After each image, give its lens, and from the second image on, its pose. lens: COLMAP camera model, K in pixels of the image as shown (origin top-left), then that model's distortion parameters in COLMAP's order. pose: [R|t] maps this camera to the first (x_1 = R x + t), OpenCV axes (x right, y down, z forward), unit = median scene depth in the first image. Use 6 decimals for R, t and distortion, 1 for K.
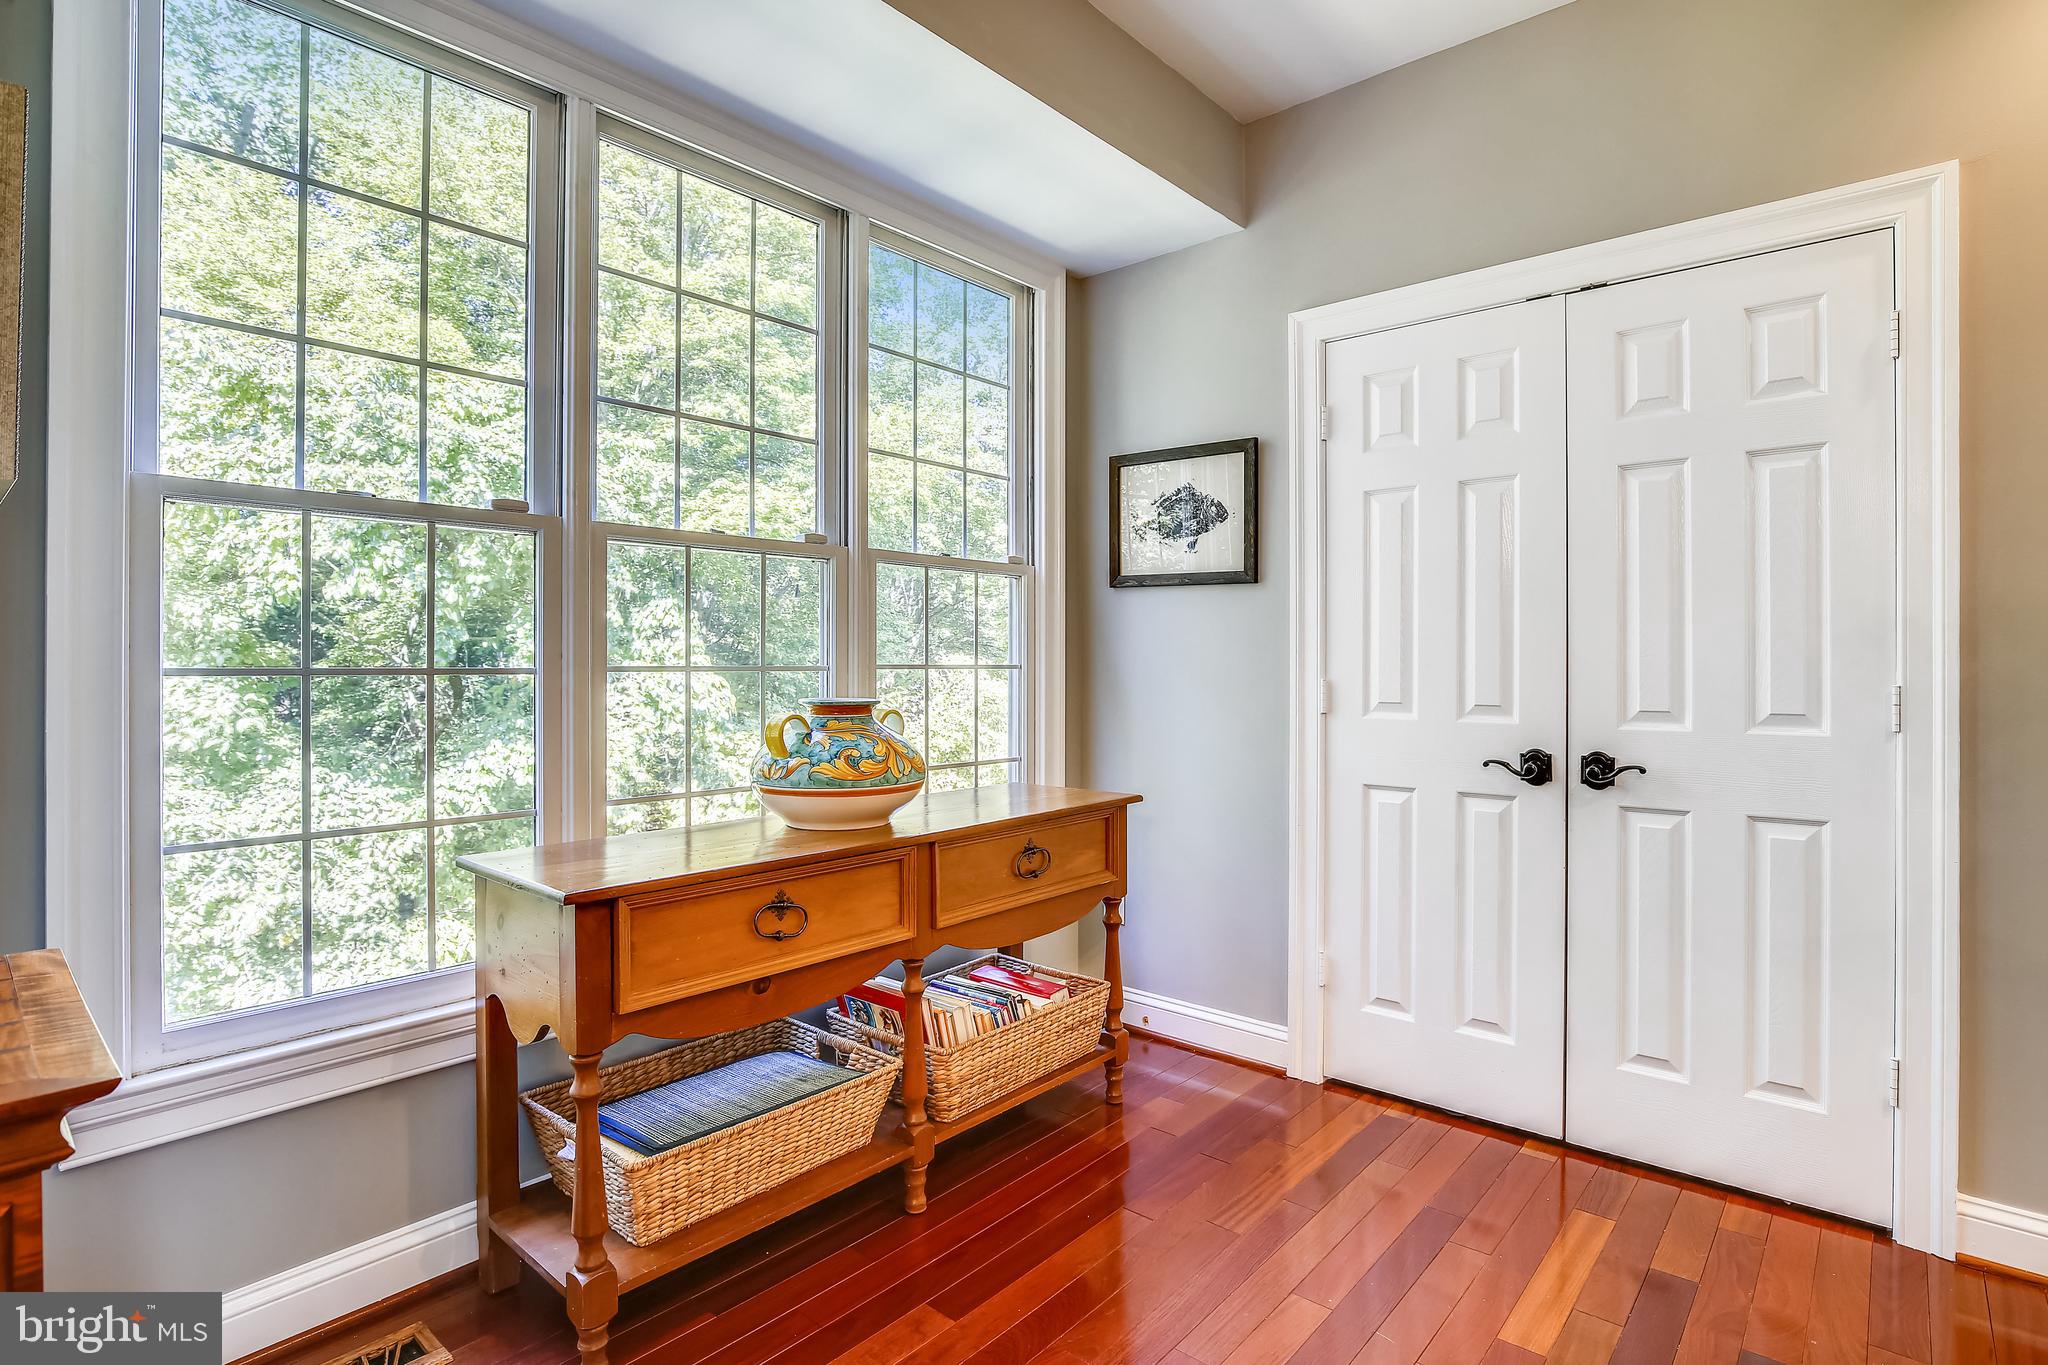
lens RADIAL K [[1050.7, 0, 1026.5], [0, 1050.7, 672.3], [0, 0, 1]] dist [-0.020645, 0.002901]
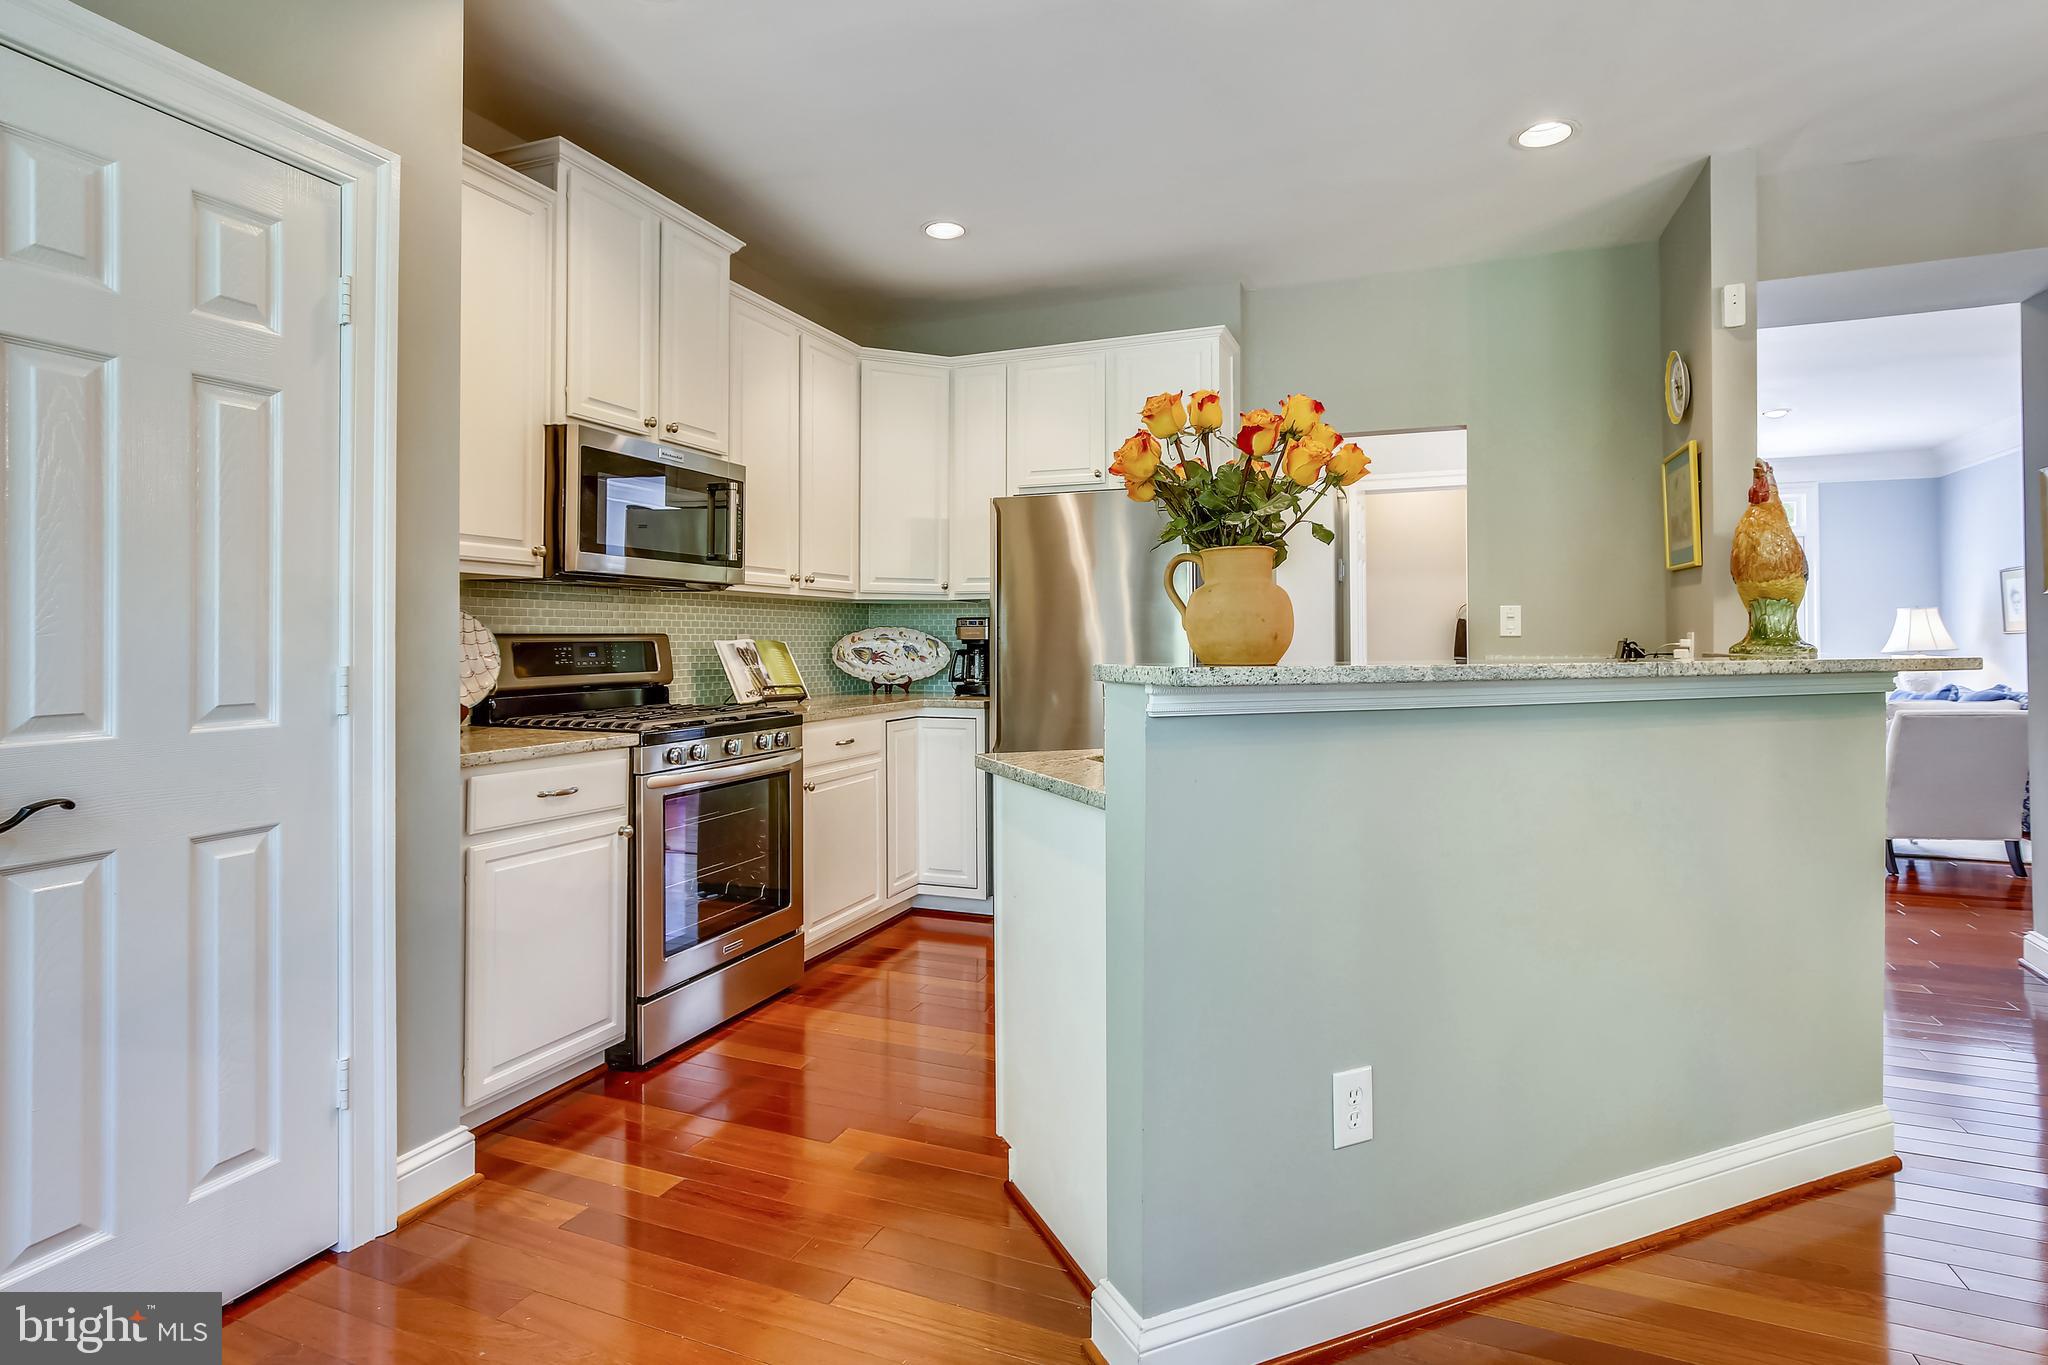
lens RADIAL K [[1050.7, 0, 1010.2], [0, 1050.7, 628.9], [0, 0, 1]] dist [-0.020645, 0.002901]
pose [[-0.327197, 0.008714, 0.944916, -0.191728], [0.007244, 0.999951, -0.006713, -0.007428], [-0.944928, 0.004649, -0.327244, 0.530558]]
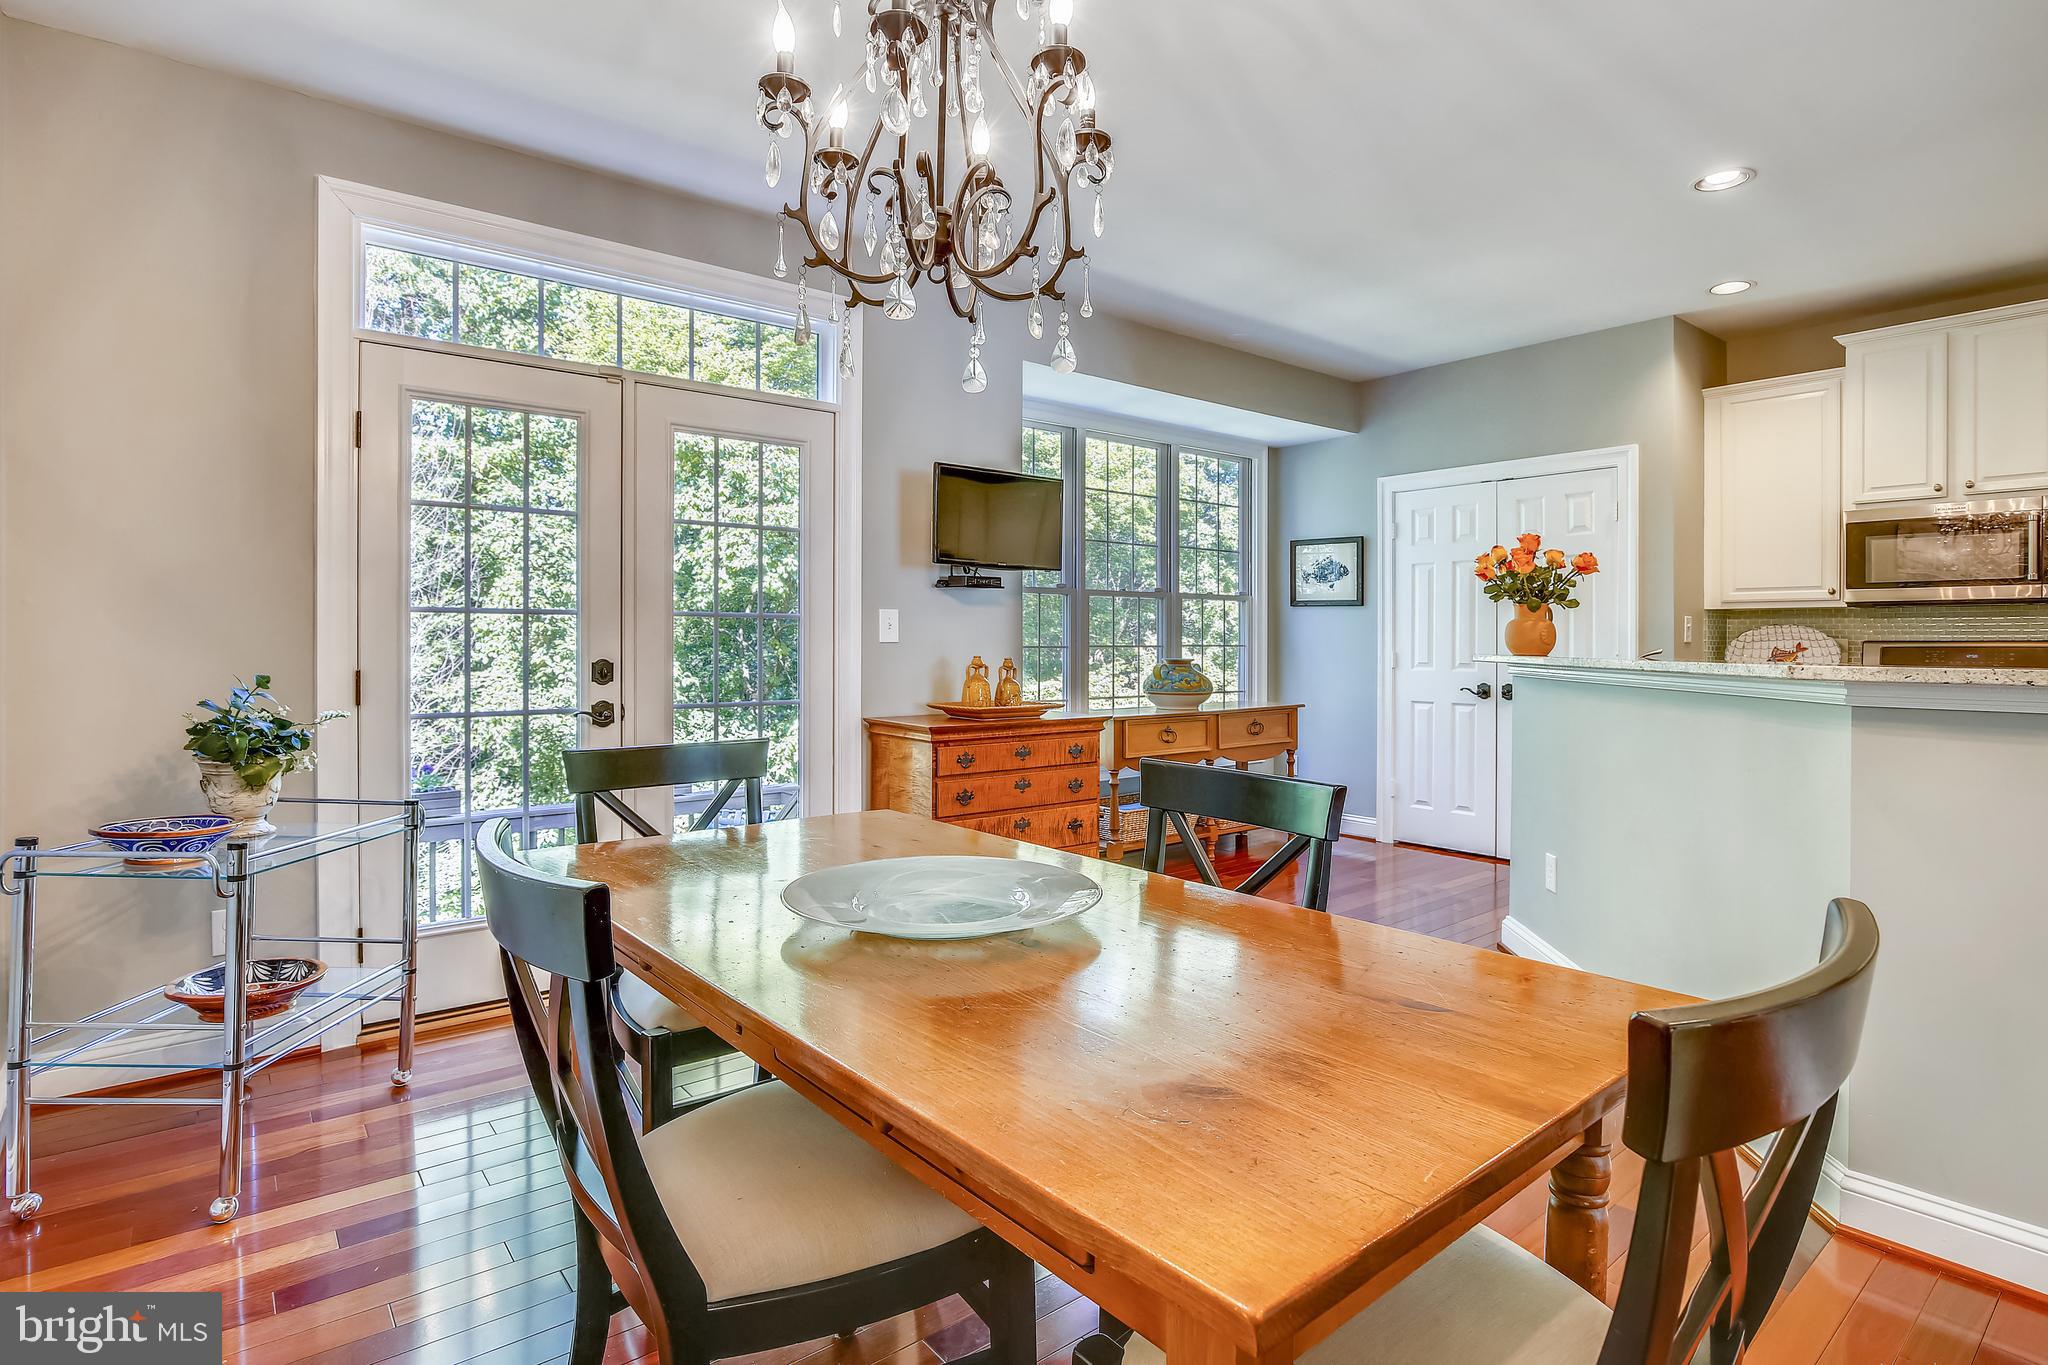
lens RADIAL K [[1050.7, 0, 1033.6], [0, 1050.7, 642.8], [0, 0, 1]] dist [-0.020645, 0.002901]
pose [[0.986217, 0.001550, -0.165451, -0.083420], [-0.002681, 0.999975, -0.006608, 0.004274], [0.165437, 0.006960, 0.986196, -1.212492]]
